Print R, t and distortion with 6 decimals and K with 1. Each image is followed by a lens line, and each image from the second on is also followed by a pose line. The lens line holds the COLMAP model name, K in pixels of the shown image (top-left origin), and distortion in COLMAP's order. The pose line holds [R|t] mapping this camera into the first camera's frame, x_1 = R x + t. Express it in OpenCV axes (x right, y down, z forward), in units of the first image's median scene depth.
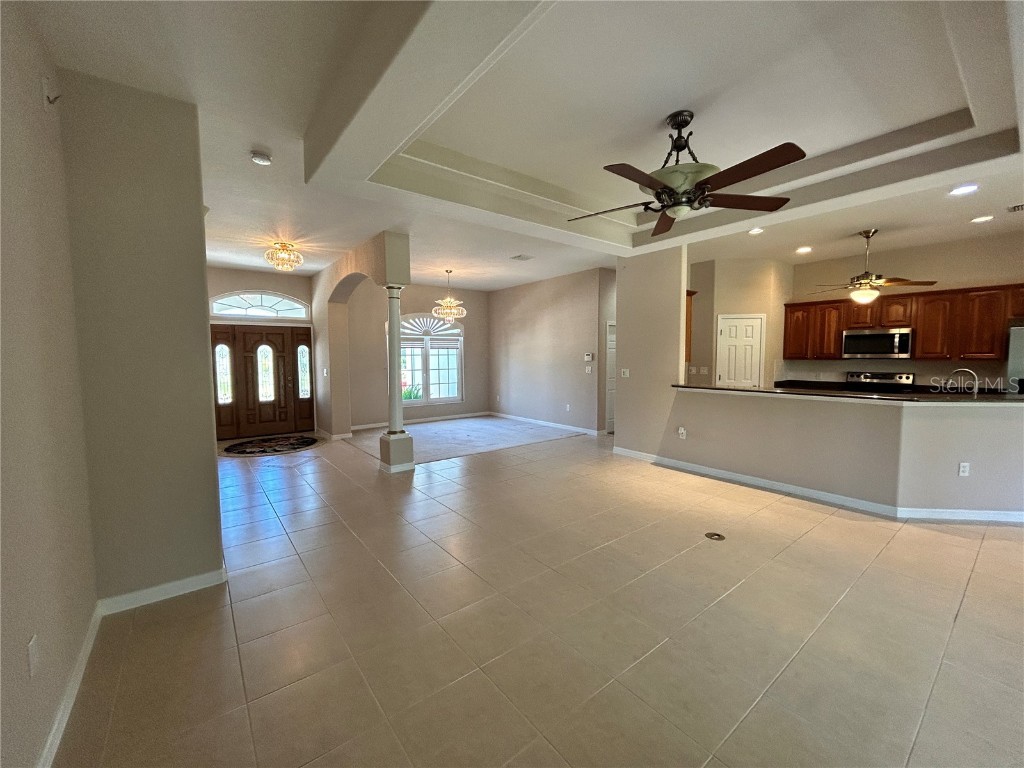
lens RADIAL K [[413.6, 0, 511.0], [0, 413.6, 383.8], [0, 0, 1]] dist [0.000969, 0.000381]
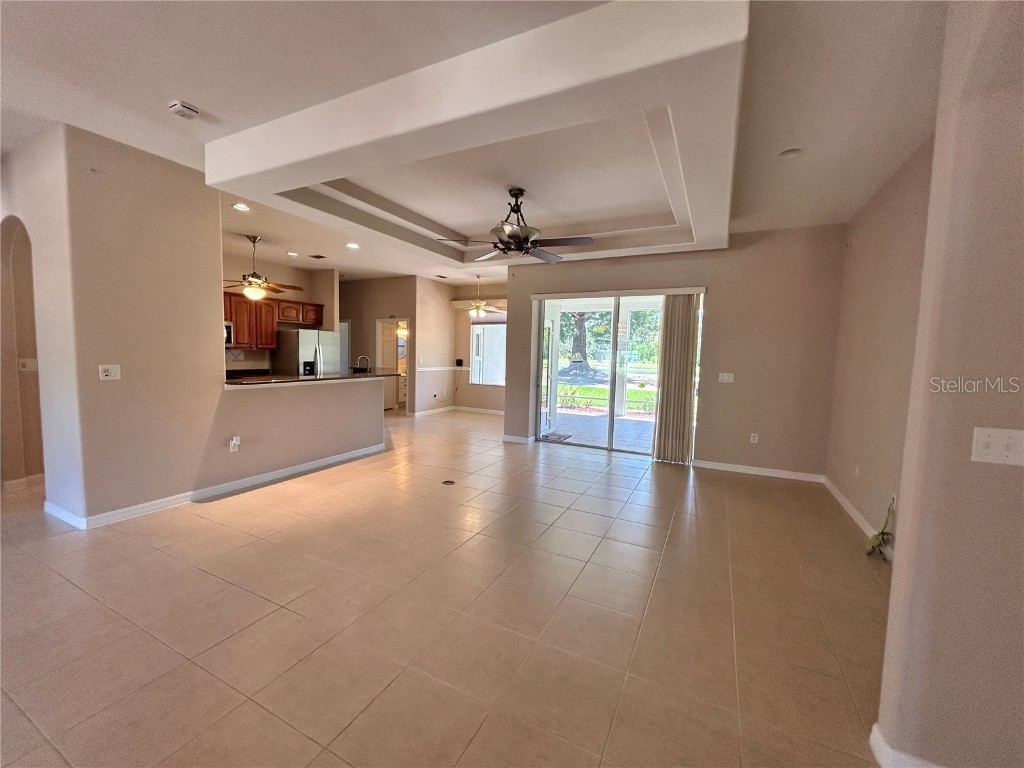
lens RADIAL K [[413.6, 0, 511.0], [0, 413.6, 383.8], [0, 0, 1]] dist [0.000969, 0.000381]
pose [[-0.428967, -0.075166, 0.900187, -0.431092], [0.040052, 0.993969, 0.102082, -0.044856], [-0.902432, 0.079844, -0.423370, 0.747852]]
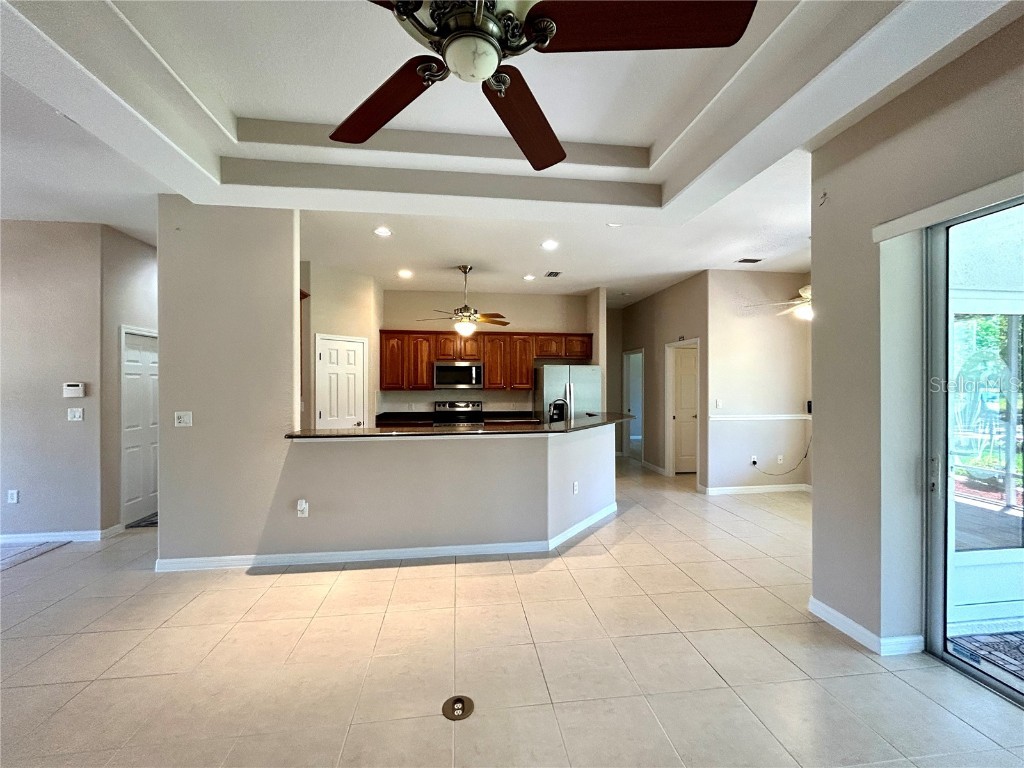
lens RADIAL K [[413.6, 0, 511.0], [0, 413.6, 383.8], [0, 0, 1]] dist [0.000969, 0.000381]
pose [[0.505104, 0.001426, 0.863057, 0.022039], [0.058880, 0.997612, -0.036108, -0.027026], [-0.861048, 0.069055, 0.503814, 0.341125]]
